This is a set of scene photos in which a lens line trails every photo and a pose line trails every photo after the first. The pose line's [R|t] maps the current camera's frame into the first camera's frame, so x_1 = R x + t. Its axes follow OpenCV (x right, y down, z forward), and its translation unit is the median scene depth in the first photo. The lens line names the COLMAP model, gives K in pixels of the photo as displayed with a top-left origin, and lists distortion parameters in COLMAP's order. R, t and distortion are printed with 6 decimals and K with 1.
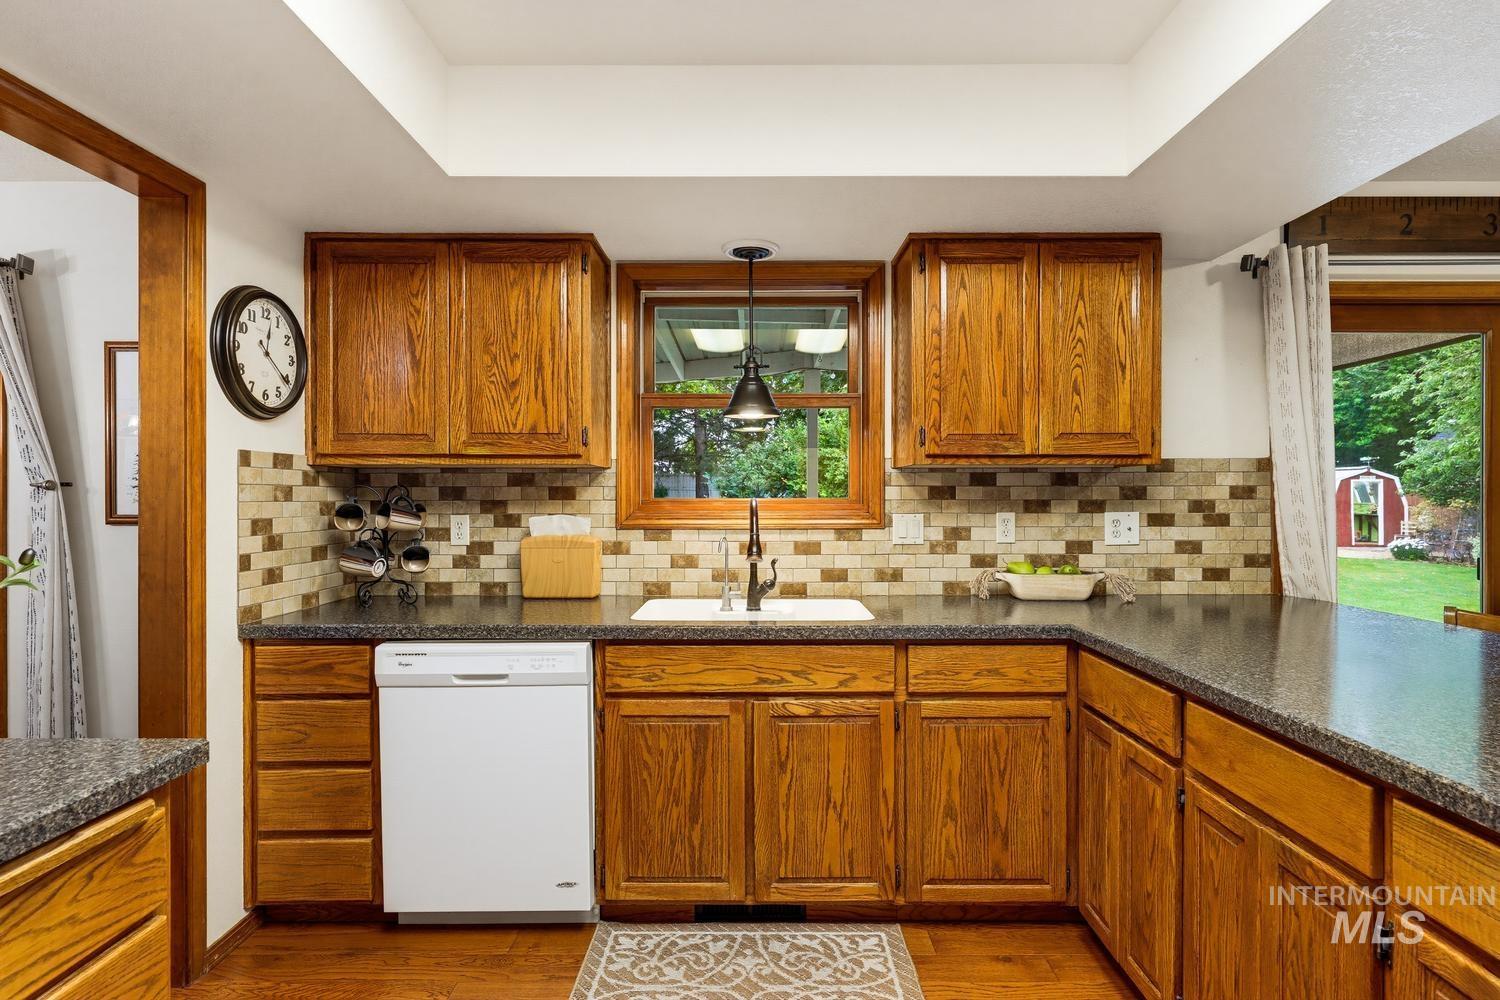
lens RADIAL K [[772.0, 0, 754.3], [0, 772.0, 500.6], [0, 0, 1]] dist [0.001610, 0.000327]
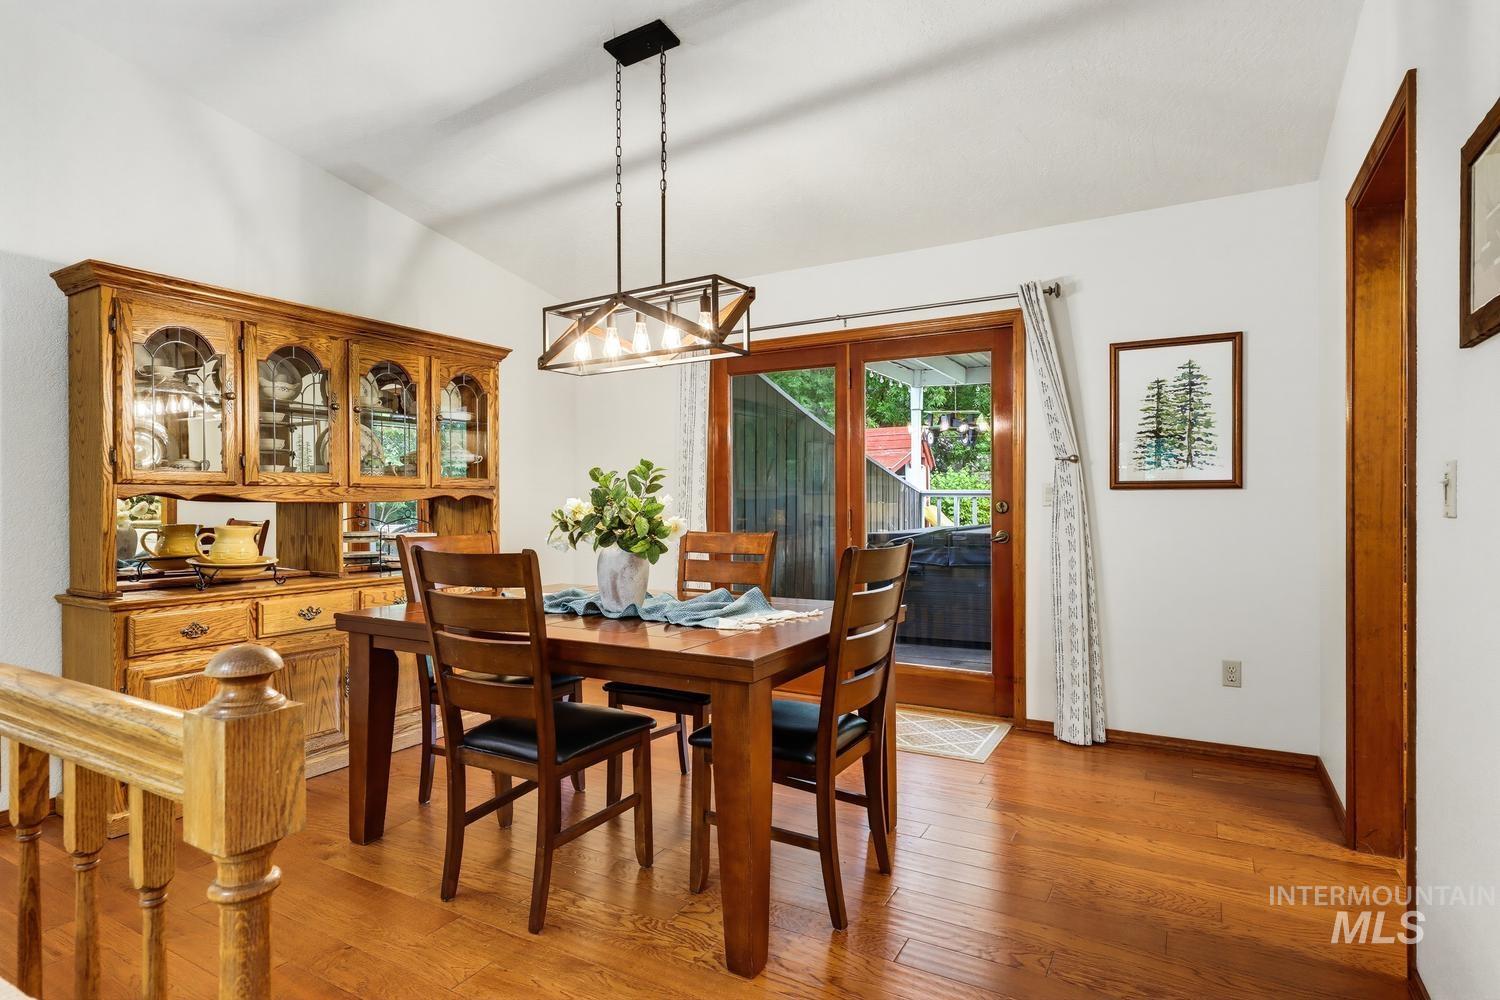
lens RADIAL K [[787.4, 0, 745.7], [0, 787.4, 500.4], [0, 0, 1]] dist [0.001399, 0.000212]
pose [[0.862092, -0.003240, -0.506741, -0.741465], [0.001914, 0.999993, -0.003137, 0.055146], [0.506747, 0.001735, 0.862093, -0.428762]]
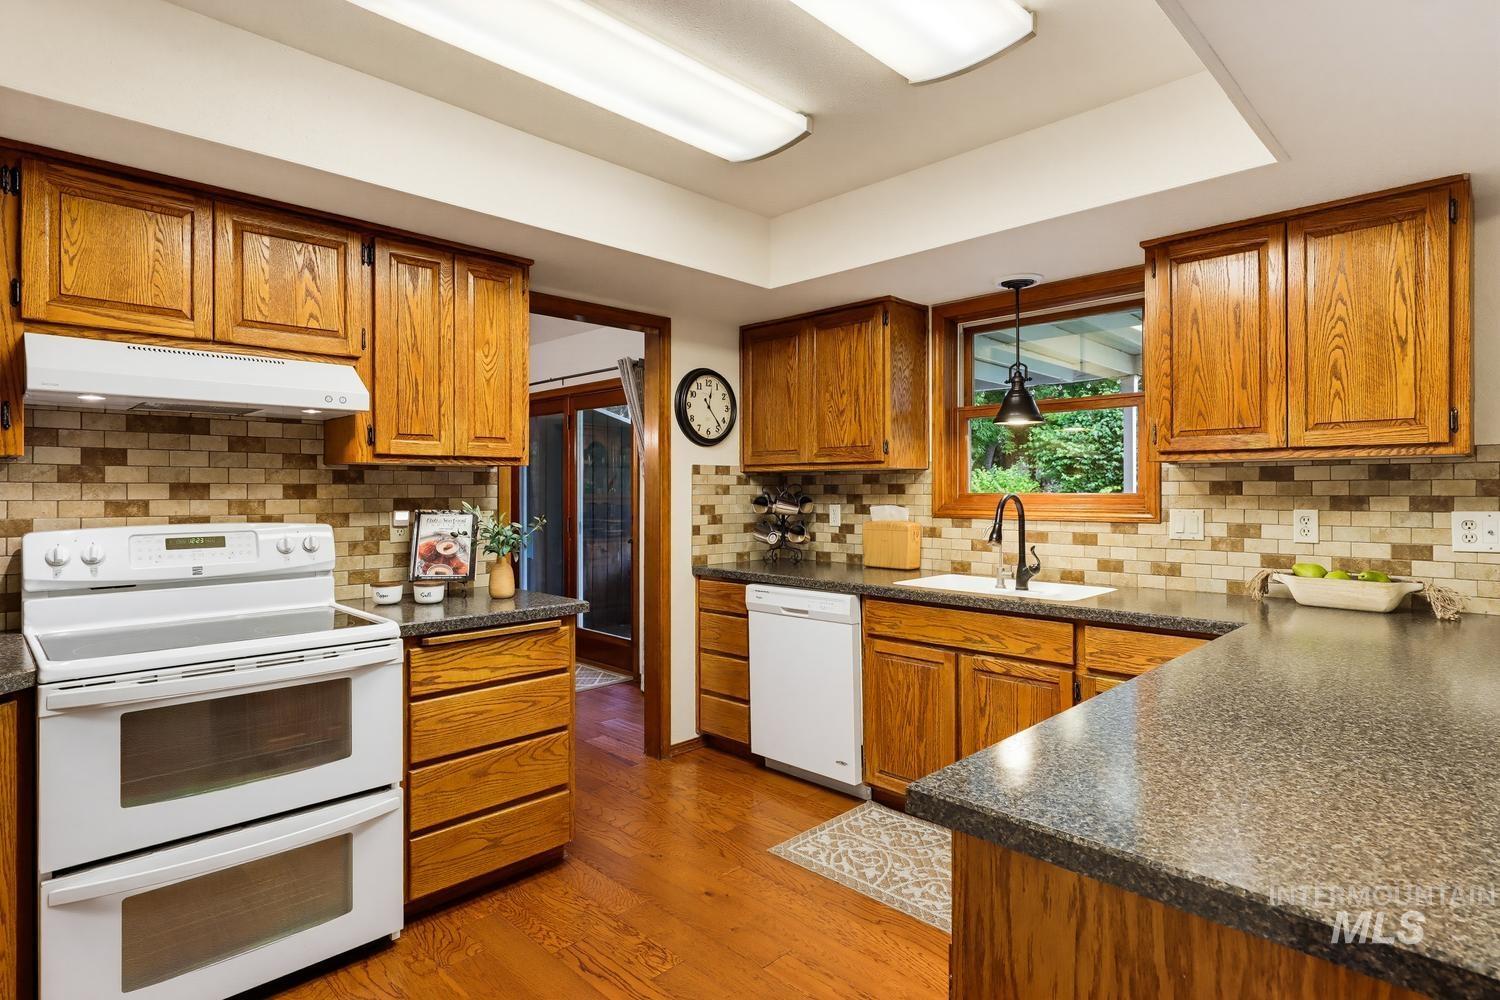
lens RADIAL K [[777.7, 0, 754.5], [0, 777.7, 490.4], [0, 0, 1]] dist [0.000964, -0.000316]
pose [[0.711312, -0.000178, -0.702877, 0.540526], [-0.001998, 0.999995, -0.002276, -0.004099], [0.702874, 0.003023, 0.711308, -0.116870]]
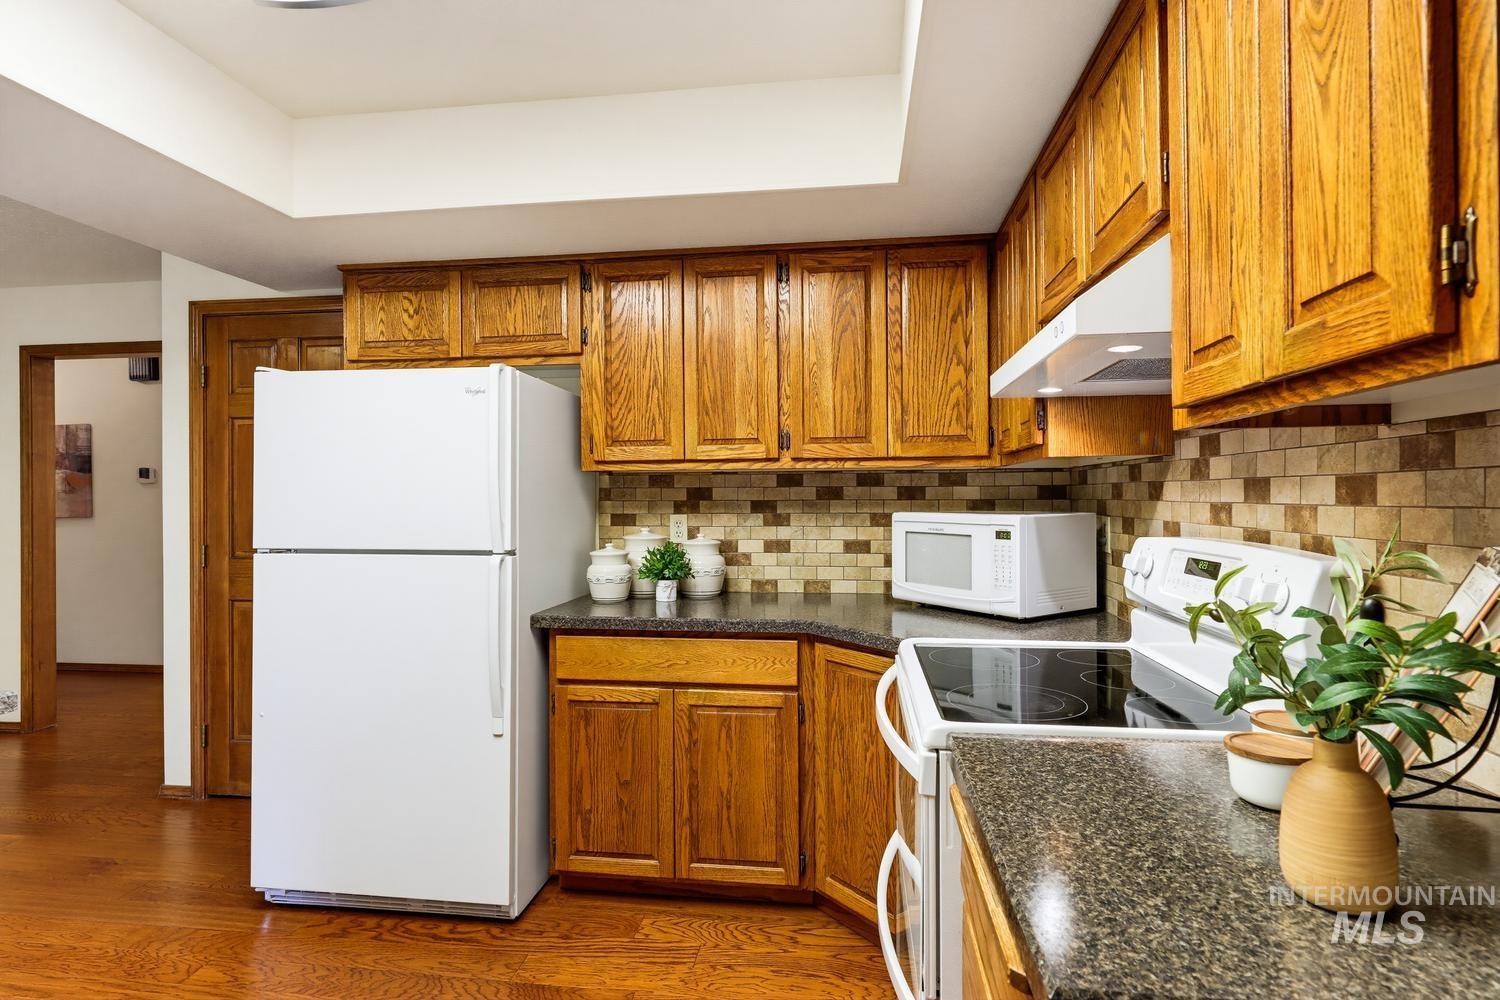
lens RADIAL K [[777.7, 0, 754.5], [0, 777.7, 490.4], [0, 0, 1]] dist [0.000964, -0.000316]
pose [[-0.990660, 0.005530, 0.136246, -0.260646], [0.005180, 0.999982, -0.002925, -0.004052], [-0.136260, -0.002192, -0.990671, 0.679976]]
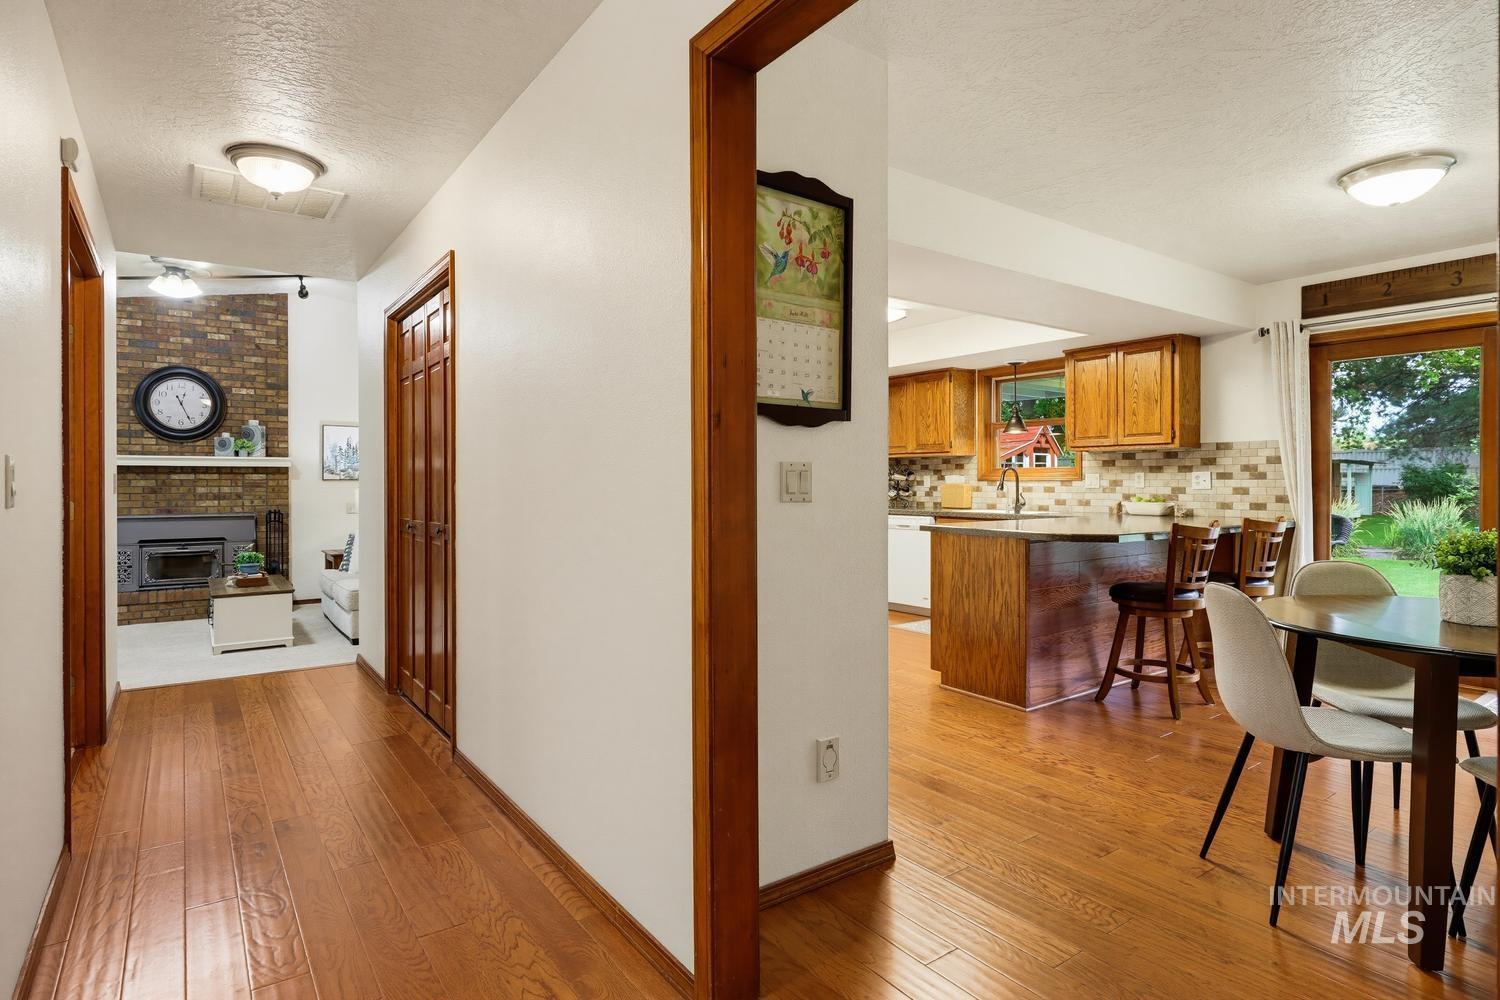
lens RADIAL K [[784.3, 0, 739.1], [0, 784.3, 486.2], [0, 0, 1]] dist [0.003877, -0.000622]
pose [[0.578461, 0.004869, -0.815695, 1.466339], [-0.002578, 0.999988, 0.004140, 0.047603], [0.815706, -0.000292, 0.578467, -1.076160]]
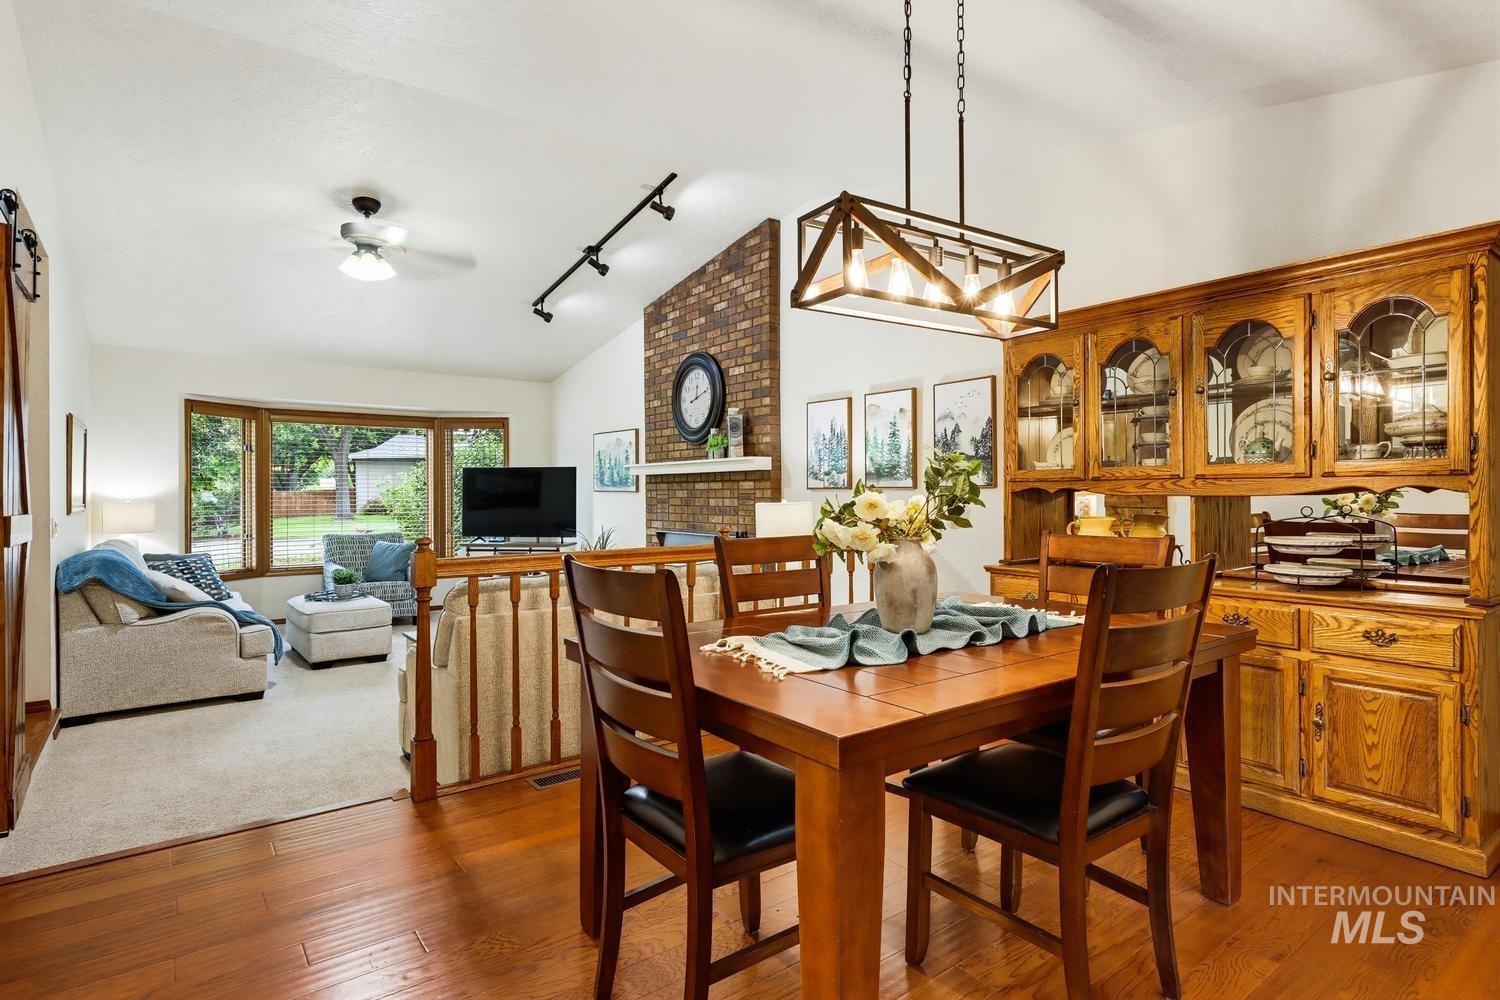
lens RADIAL K [[775.4, 0, 750.1], [0, 775.4, 494.0], [0, 0, 1]] dist [0.002520, 0.000676]
pose [[-0.797165, 0.003248, -0.603753, -0.767547], [0.001212, 0.999992, 0.003779, 0.045230], [0.603760, 0.002281, -0.797163, 0.900088]]
